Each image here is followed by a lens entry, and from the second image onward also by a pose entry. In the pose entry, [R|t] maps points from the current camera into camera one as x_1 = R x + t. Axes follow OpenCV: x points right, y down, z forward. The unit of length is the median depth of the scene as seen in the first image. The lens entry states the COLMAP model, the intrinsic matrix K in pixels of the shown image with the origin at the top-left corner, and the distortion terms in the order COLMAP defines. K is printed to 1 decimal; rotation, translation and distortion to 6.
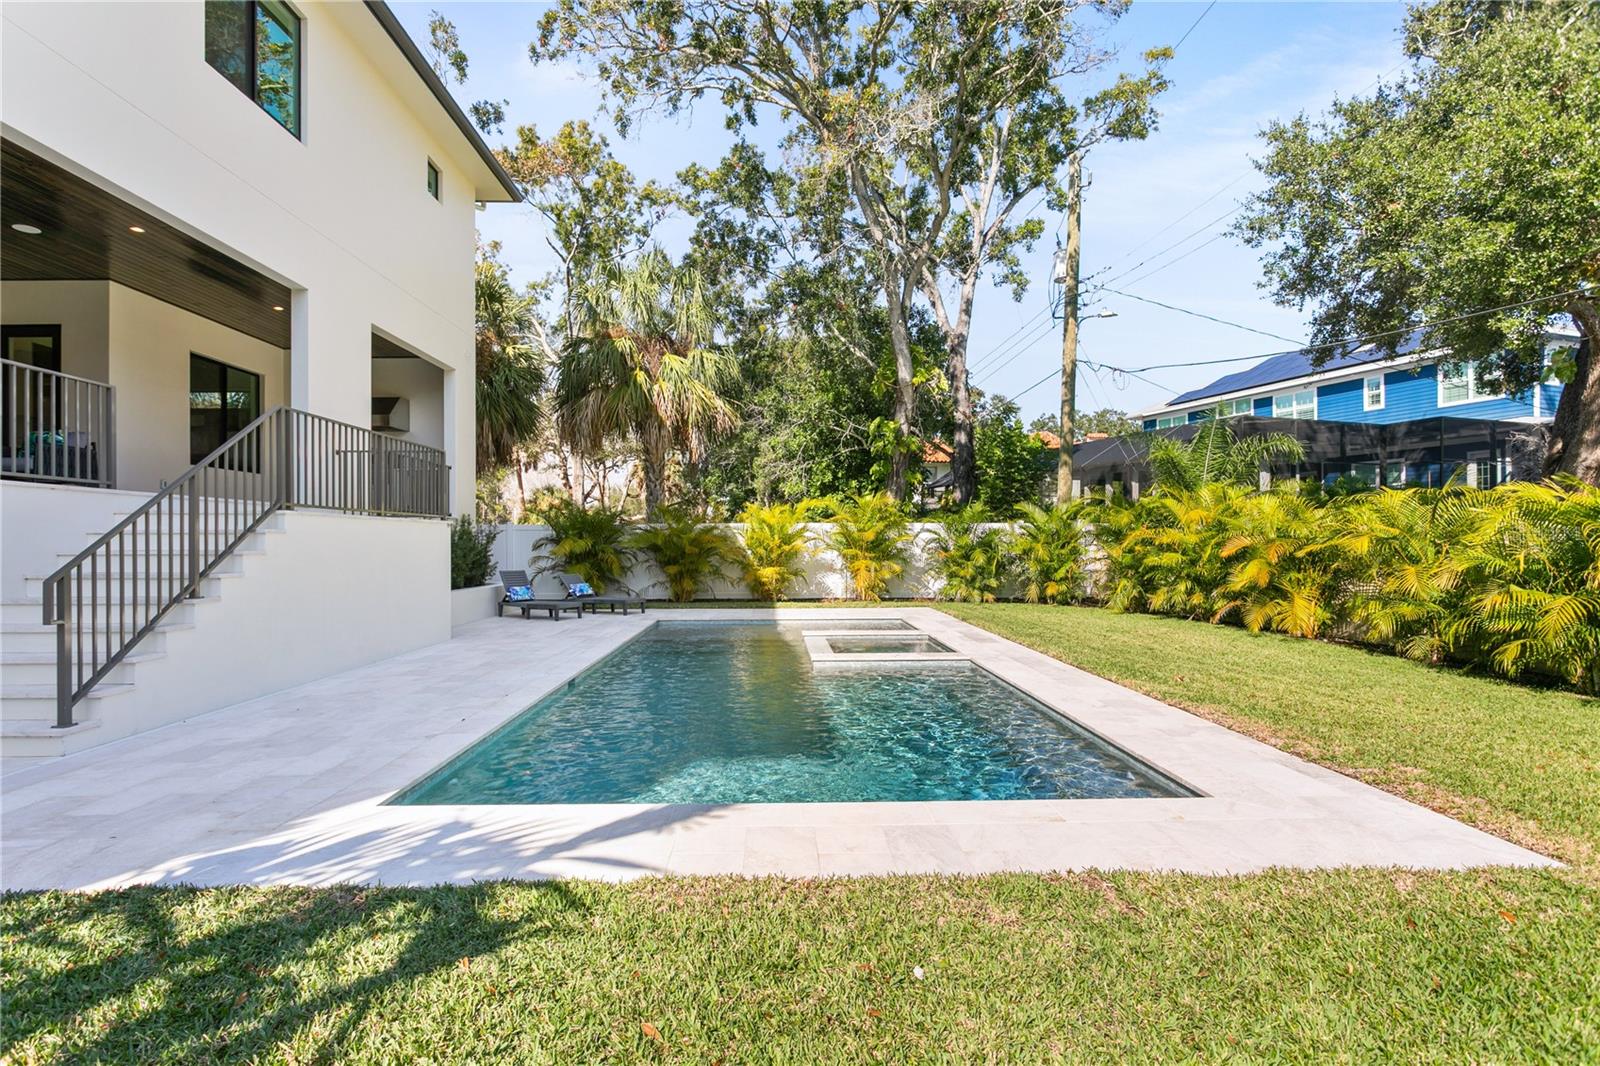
lens RADIAL K [[807.8, 0, 799.0], [0, 807.8, 538.6], [0, 0, 1]] dist [-0.011858, 0.006725]
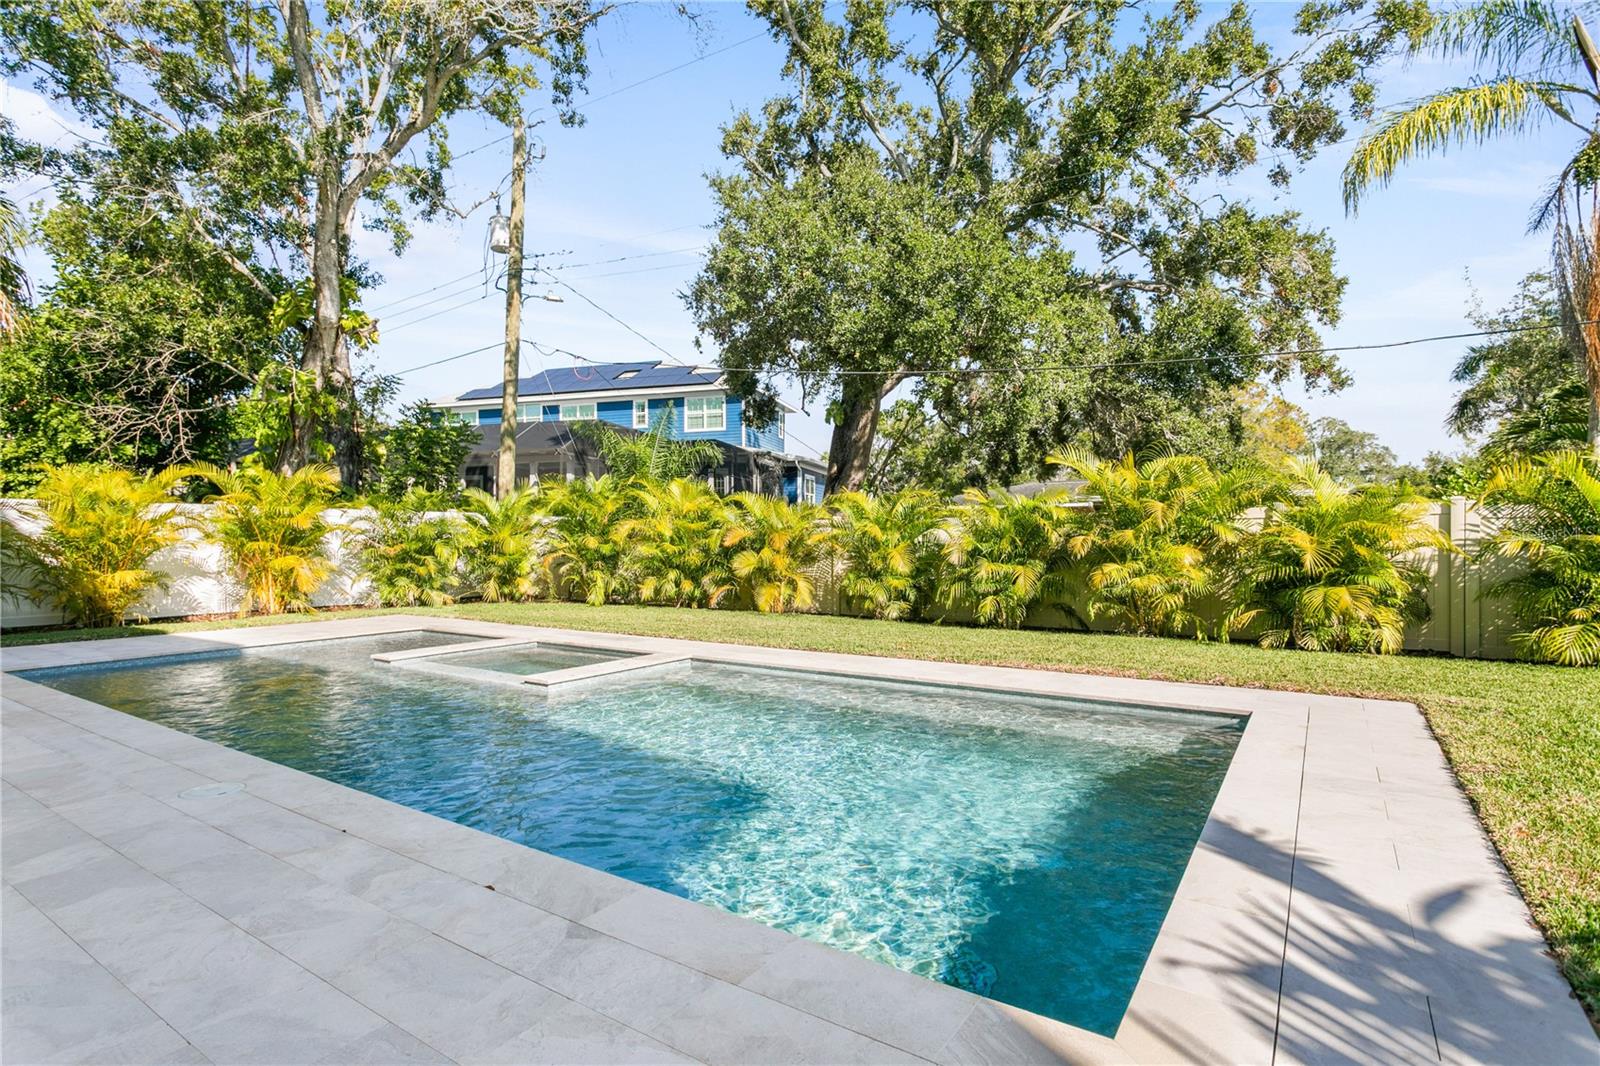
lens RADIAL K [[807.8, 0, 798.1], [0, 807.8, 531.9], [0, 0, 1]] dist [-0.011858, 0.006725]
pose [[0.569946, 0.008404, 0.821639, -0.236716], [-0.000760, 0.999953, -0.009701, 0.010149], [-0.821682, 0.004905, 0.569925, 0.206379]]
